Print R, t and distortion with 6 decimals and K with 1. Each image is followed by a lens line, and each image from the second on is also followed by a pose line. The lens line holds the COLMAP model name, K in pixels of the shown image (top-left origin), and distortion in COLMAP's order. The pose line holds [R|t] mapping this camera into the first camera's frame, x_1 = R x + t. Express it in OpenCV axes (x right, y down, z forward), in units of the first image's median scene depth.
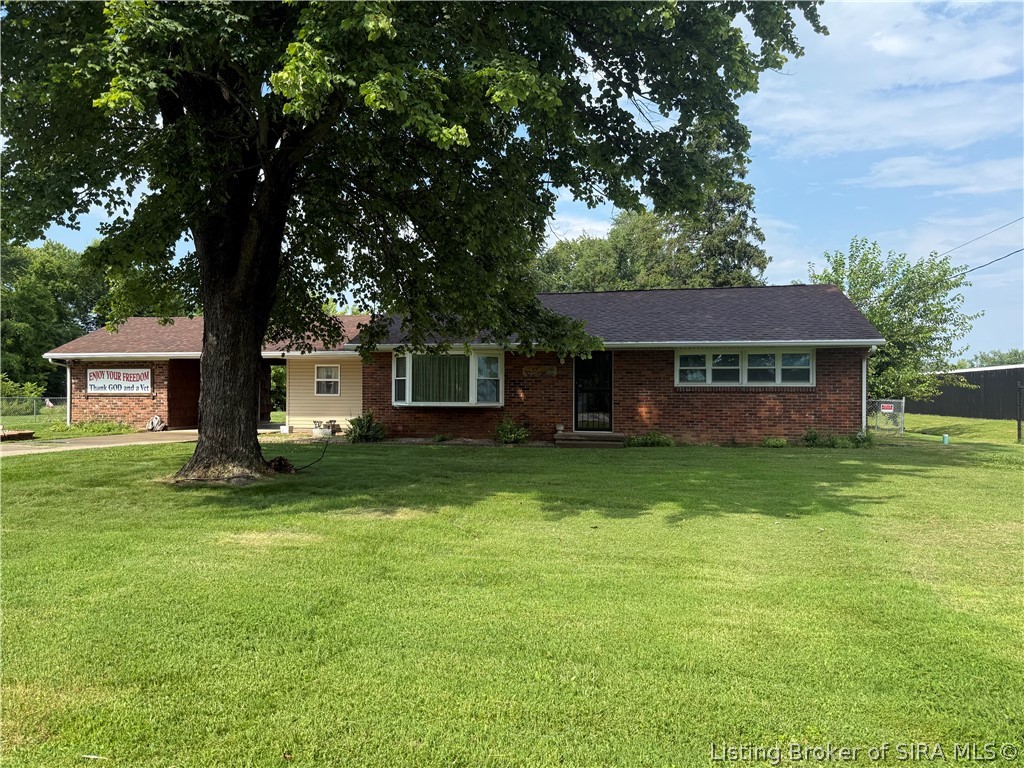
lens RADIAL K [[724.5, 0, 514.2], [0, 724.5, 386.5], [0, 0, 1]] dist [0.037499, -0.048471]
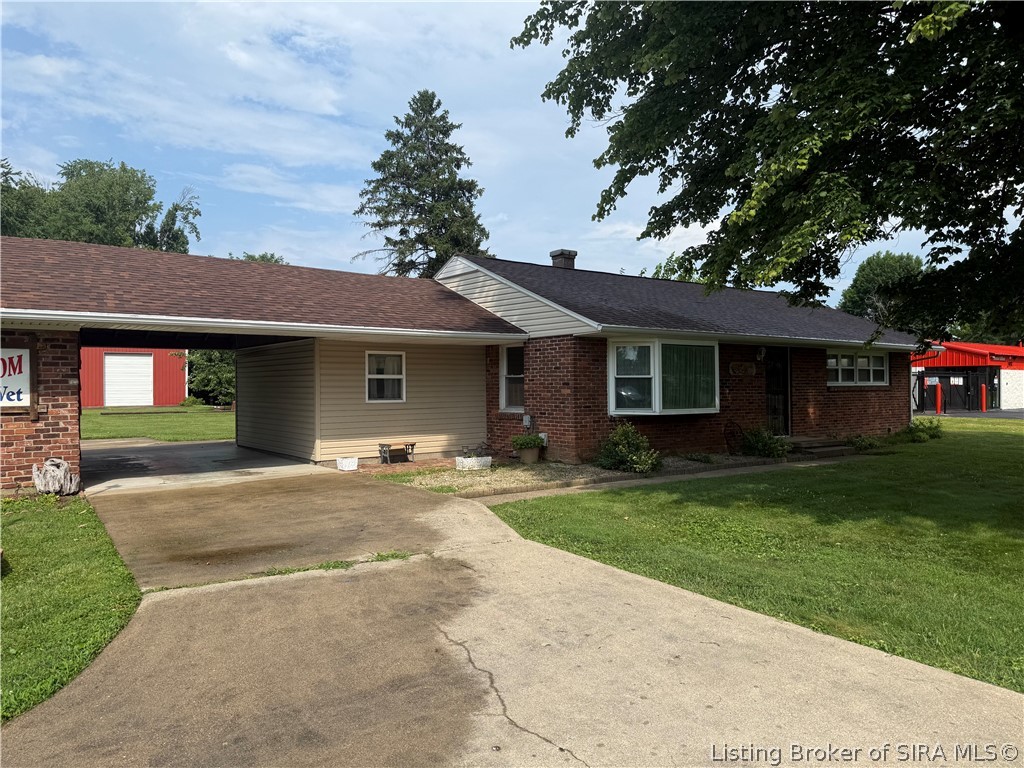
lens RADIAL K [[724.5, 0, 503.6], [0, 724.5, 367.8], [0, 0, 1]] dist [0.037499, -0.048471]
pose [[0.681762, 0.011472, 0.731484, -0.634672], [-0.001076, 0.999892, -0.014678, -0.007759], [-0.731574, 0.009220, 0.681700, 0.516664]]
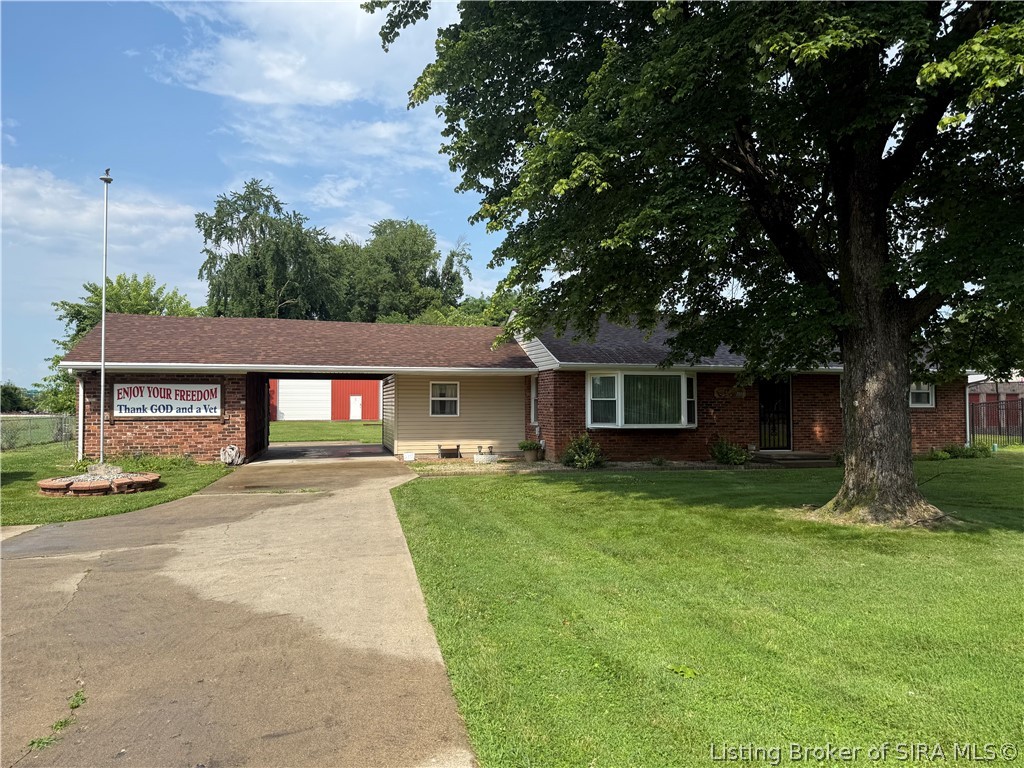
lens RADIAL K [[724.5, 0, 519.9], [0, 724.5, 378.3], [0, 0, 1]] dist [0.037499, -0.048471]
pose [[0.901854, 0.013781, 0.431820, -0.557343], [-0.001741, 0.999599, -0.028265, -0.009750], [-0.432036, 0.024739, 0.901517, 0.164661]]
